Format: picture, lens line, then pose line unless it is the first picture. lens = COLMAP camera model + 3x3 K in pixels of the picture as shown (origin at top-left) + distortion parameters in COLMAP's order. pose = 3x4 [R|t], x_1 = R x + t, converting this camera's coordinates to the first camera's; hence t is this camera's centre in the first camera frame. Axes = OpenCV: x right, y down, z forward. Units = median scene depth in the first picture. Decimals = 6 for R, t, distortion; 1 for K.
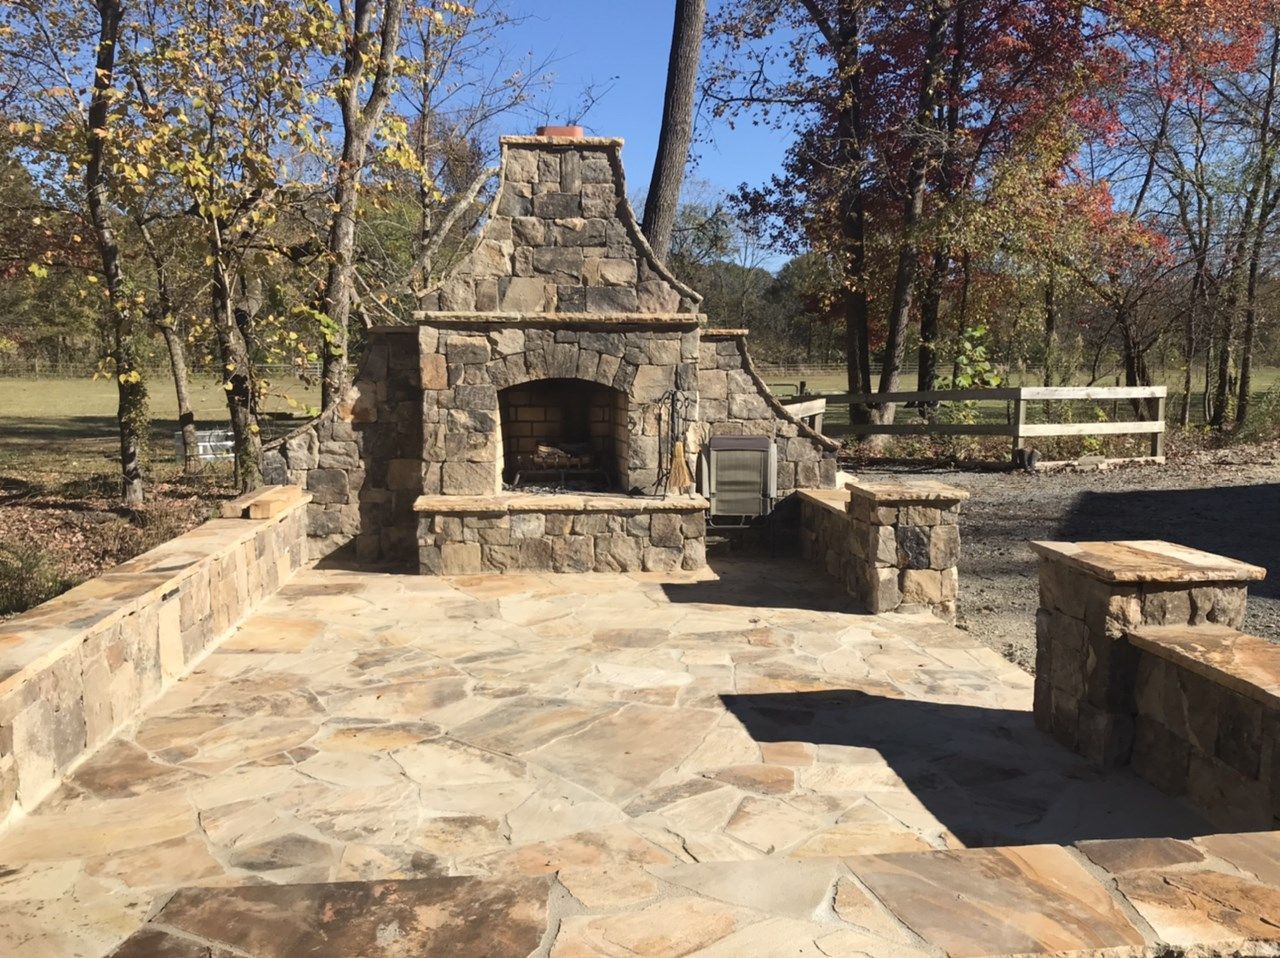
lens RADIAL K [[1043.1, 0, 641.3], [0, 1043.1, 468.9], [0, 0, 1]] dist [0.074536, -0.105891]
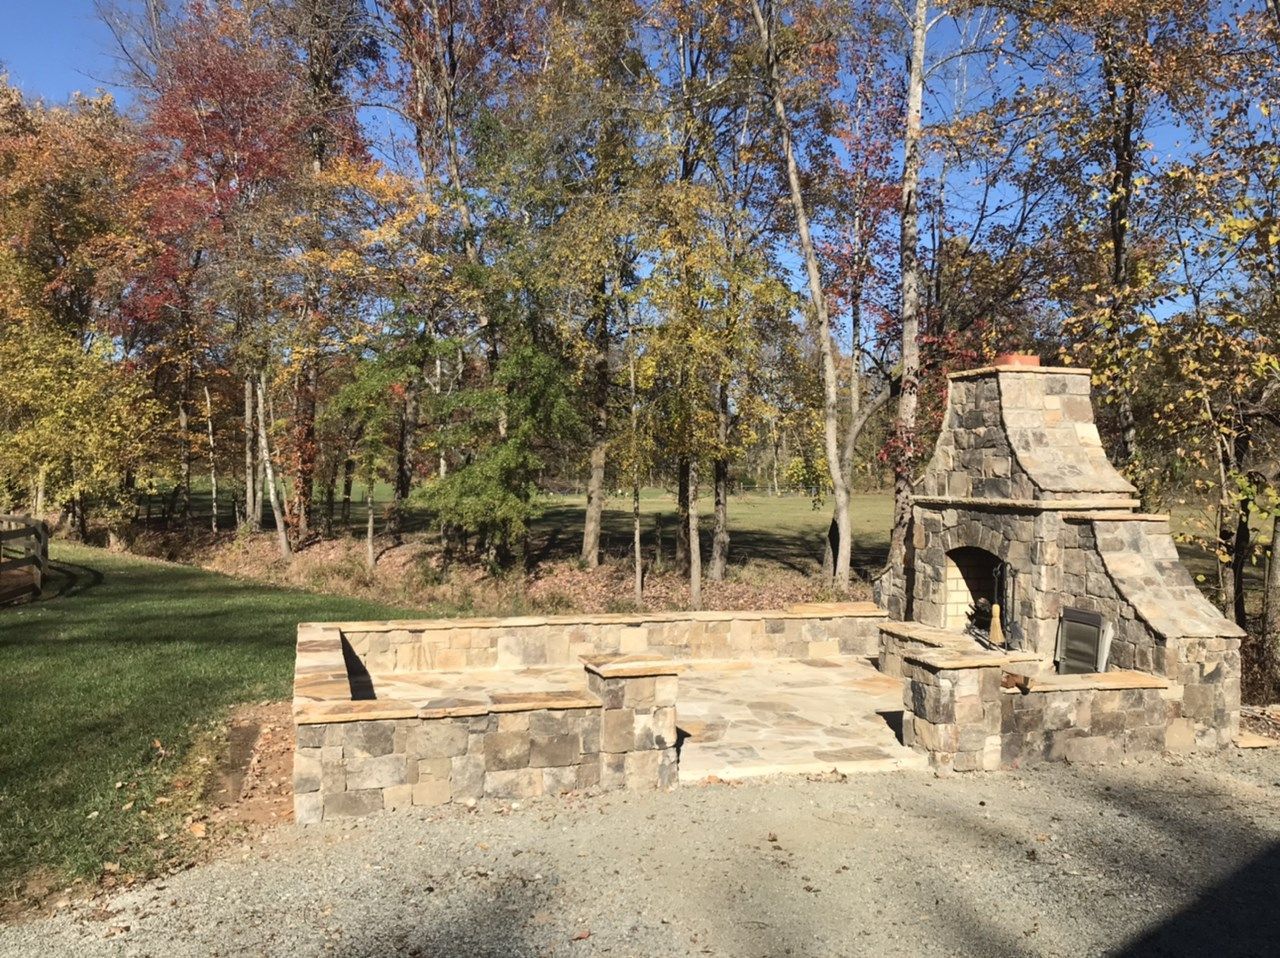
lens RADIAL K [[1043.1, 0, 642.8], [0, 1043.1, 484.3], [0, 0, 1]] dist [0.074536, -0.105891]
pose [[0.207748, 0.007733, -0.978152, 1.113498], [-0.117619, 0.992911, -0.017132, -0.092488], [0.971085, 0.118608, 0.207184, 0.309648]]
